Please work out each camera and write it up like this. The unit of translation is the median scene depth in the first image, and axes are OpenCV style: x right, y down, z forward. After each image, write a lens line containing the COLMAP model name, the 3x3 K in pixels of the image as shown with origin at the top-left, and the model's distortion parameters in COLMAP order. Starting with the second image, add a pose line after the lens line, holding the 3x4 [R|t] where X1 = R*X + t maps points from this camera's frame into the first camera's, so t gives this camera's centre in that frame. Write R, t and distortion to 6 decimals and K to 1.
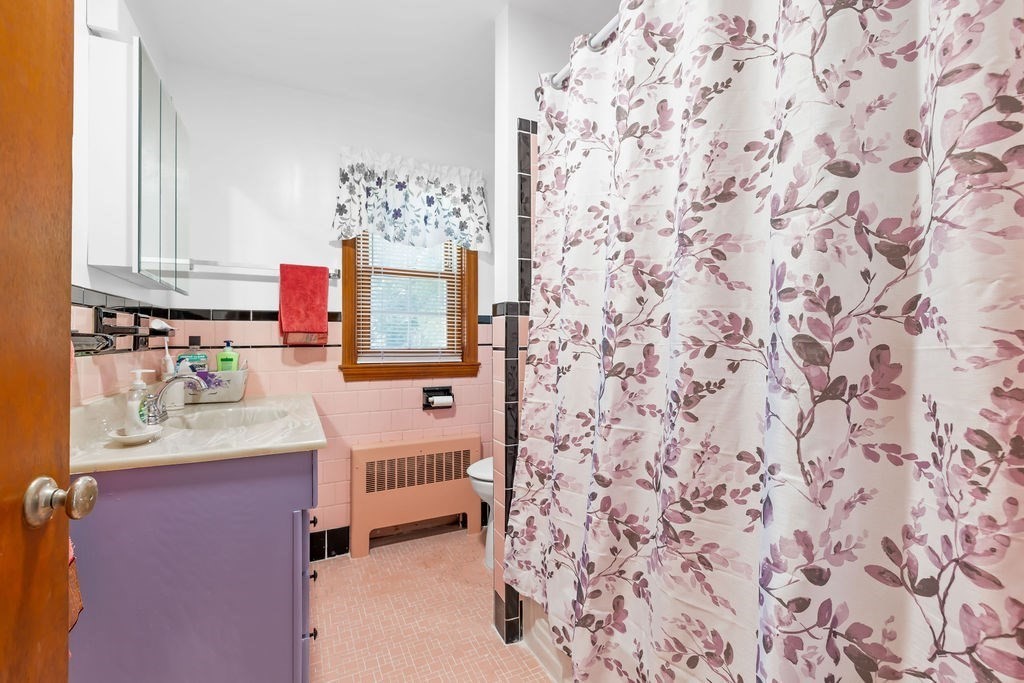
lens RADIAL K [[422.3, 0, 511.5], [0, 422.3, 340.3], [0, 0, 1]] dist [-0.002224, 0.000357]
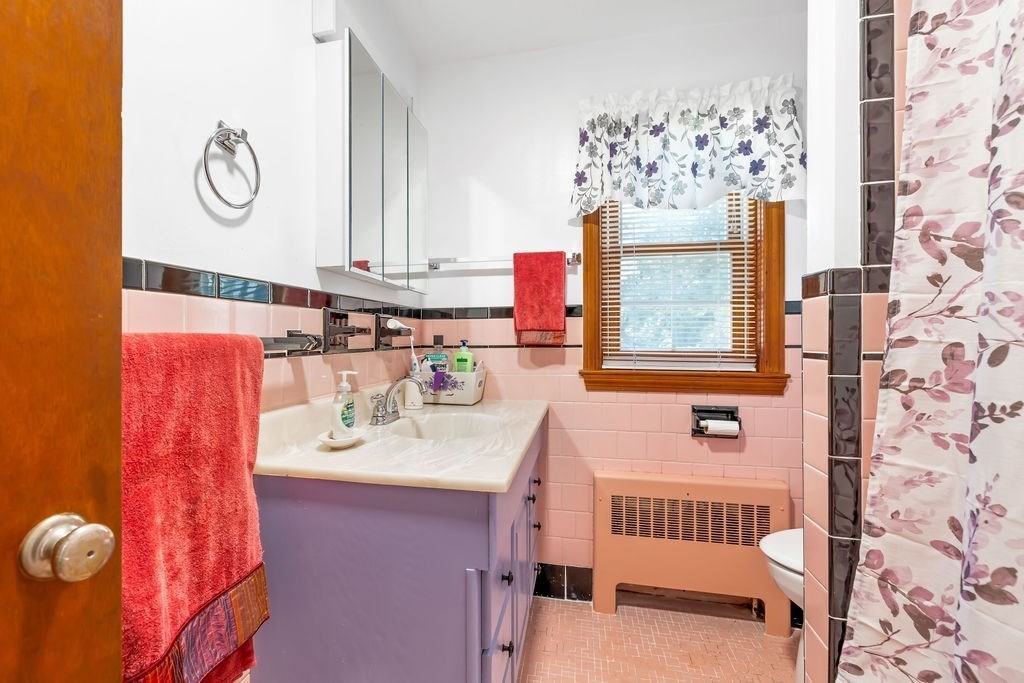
lens RADIAL K [[422.3, 0, 512.1], [0, 422.3, 338.9], [0, 0, 1]] dist [-0.002224, 0.000357]
pose [[0.768029, 0.001259, -0.640414, 0.018058], [0.000150, 0.999998, 0.002145, -0.003286], [0.640415, -0.001744, 0.768027, 0.311218]]
